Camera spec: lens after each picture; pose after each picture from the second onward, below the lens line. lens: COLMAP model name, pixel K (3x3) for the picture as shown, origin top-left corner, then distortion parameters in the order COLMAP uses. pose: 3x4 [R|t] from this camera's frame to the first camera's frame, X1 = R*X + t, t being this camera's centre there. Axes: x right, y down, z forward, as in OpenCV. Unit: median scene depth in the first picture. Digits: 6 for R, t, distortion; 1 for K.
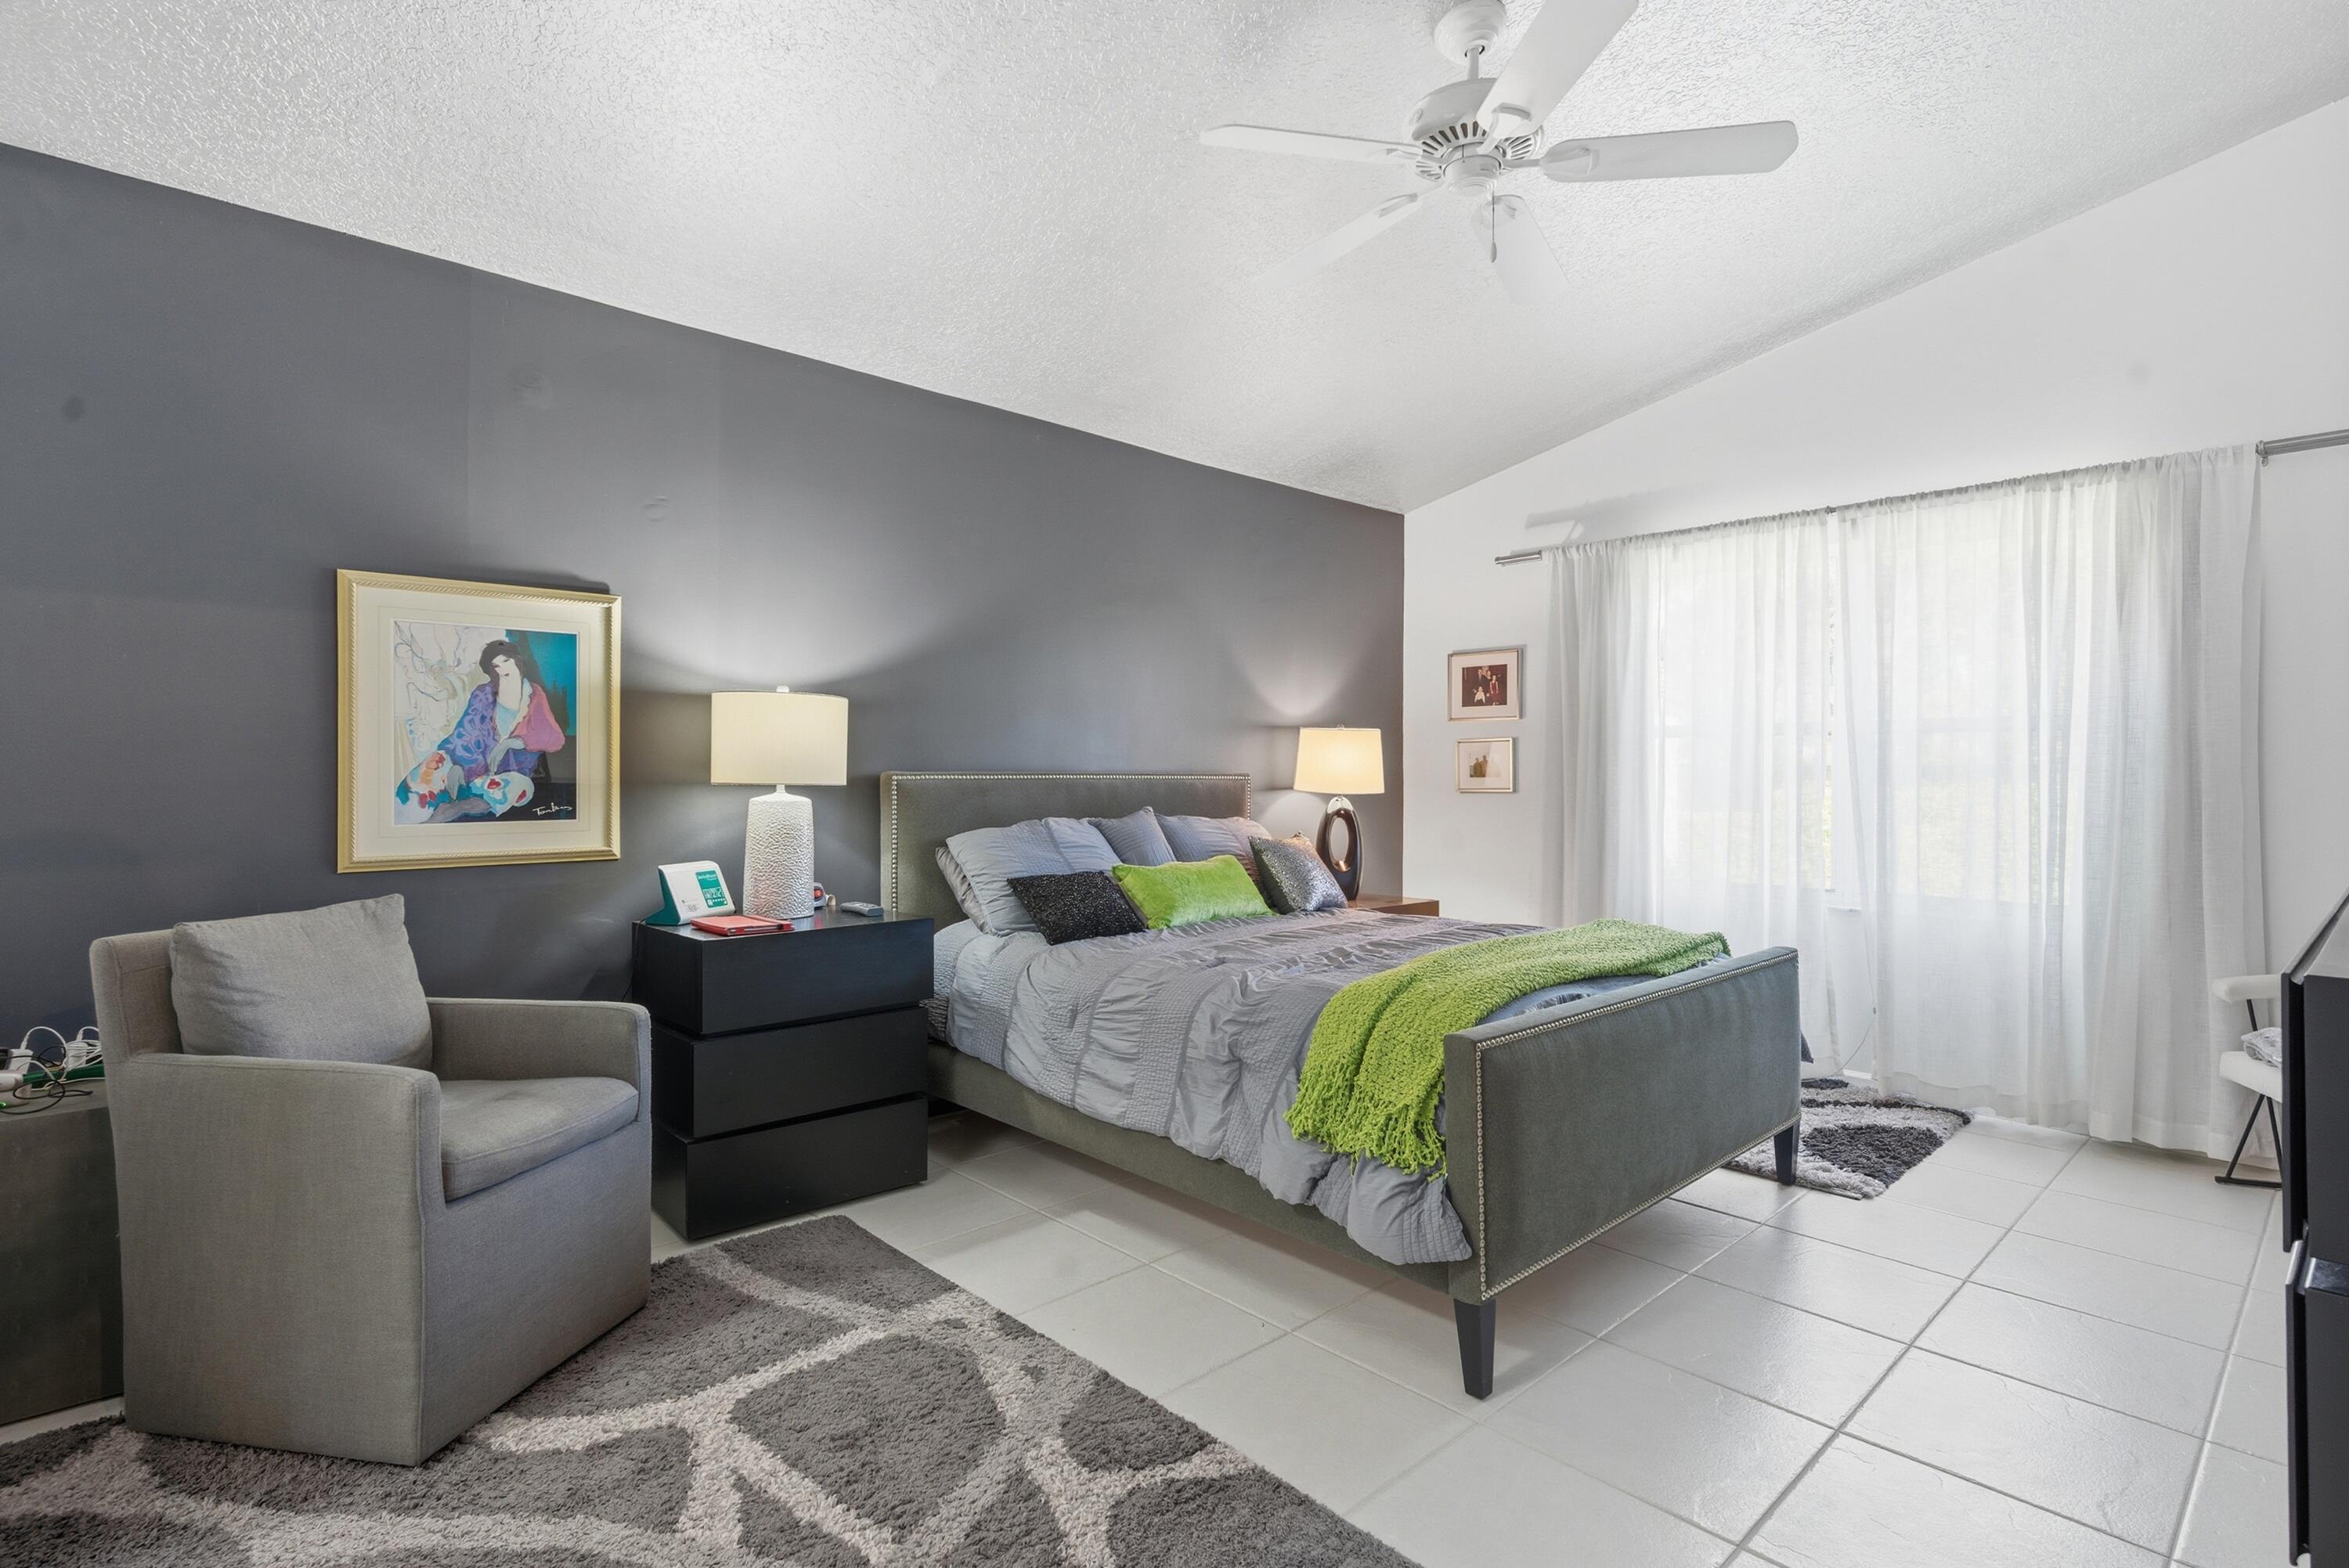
lens RADIAL K [[1147.0, 0, 1185.4], [0, 1147.0, 769.7], [0, 0, 1]] dist [0.000621, -0.003042]
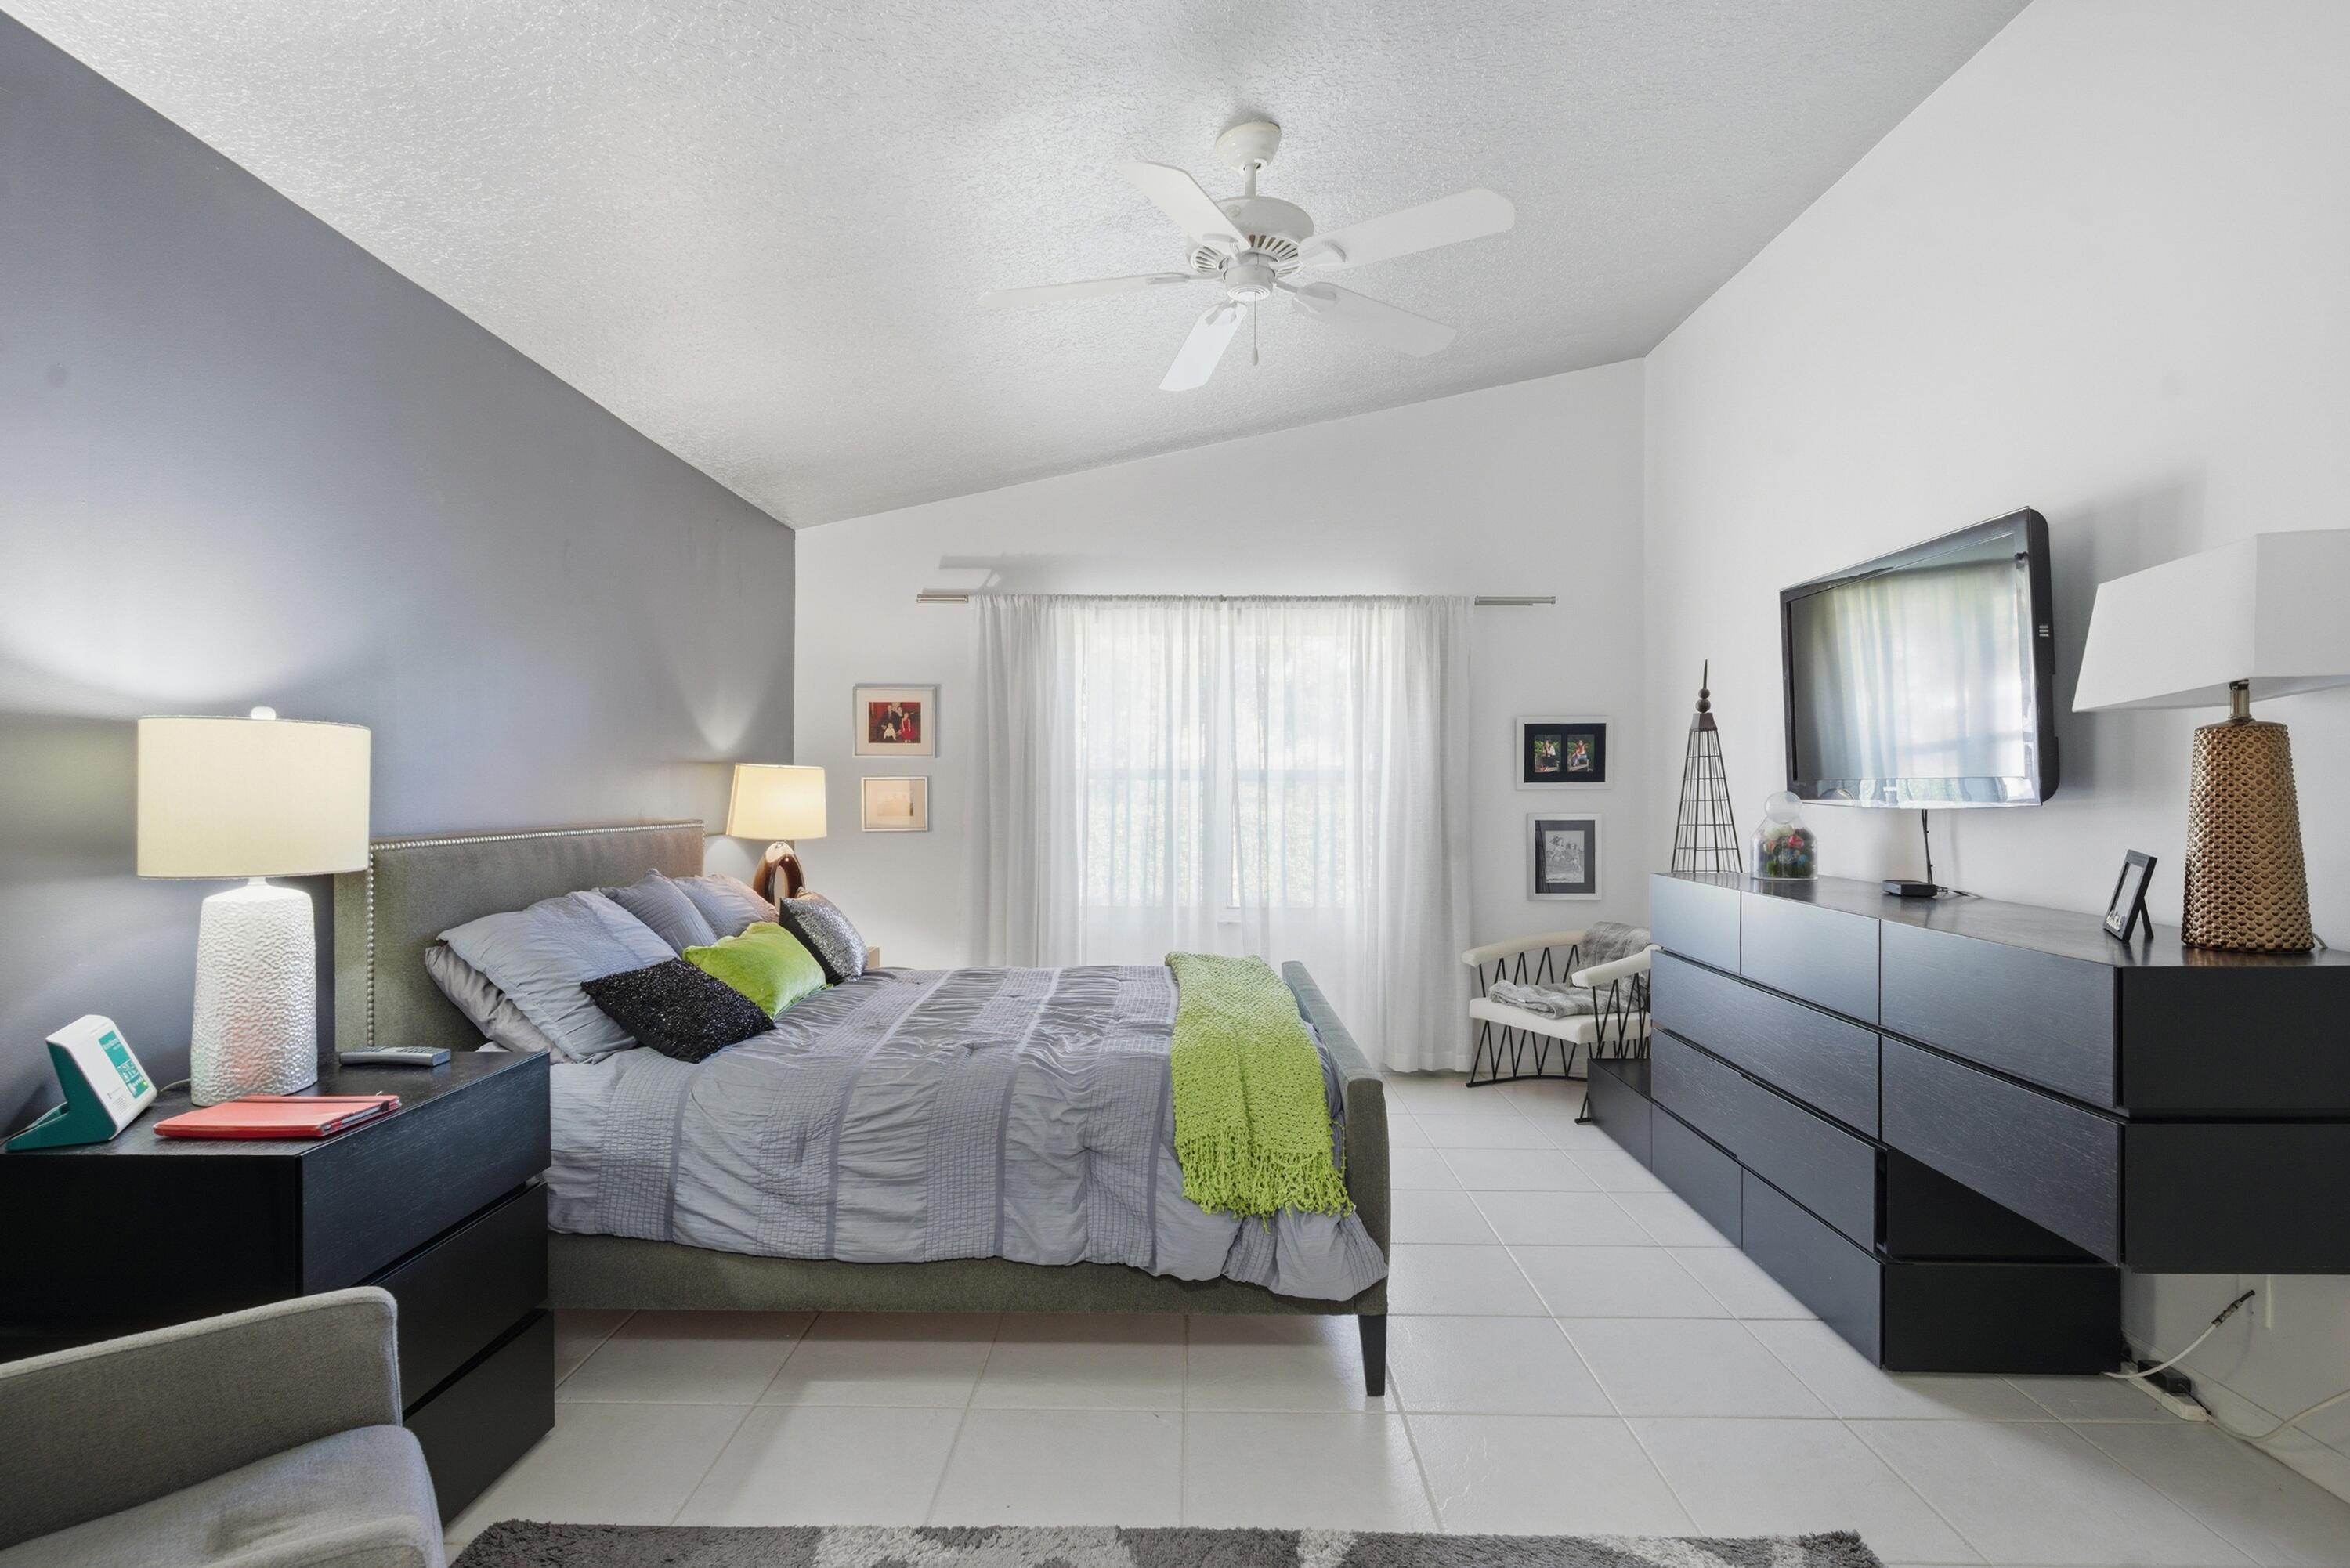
lens RADIAL K [[1147.6, 0, 1183.4], [0, 1147.6, 793.6], [0, 0, 1]] dist [0.000621, -0.003042]
pose [[0.691187, -0.002656, 0.722671, -0.406719], [-0.005765, 0.999941, 0.009189, -0.033341], [-0.722653, -0.010518, 0.691131, 0.210097]]
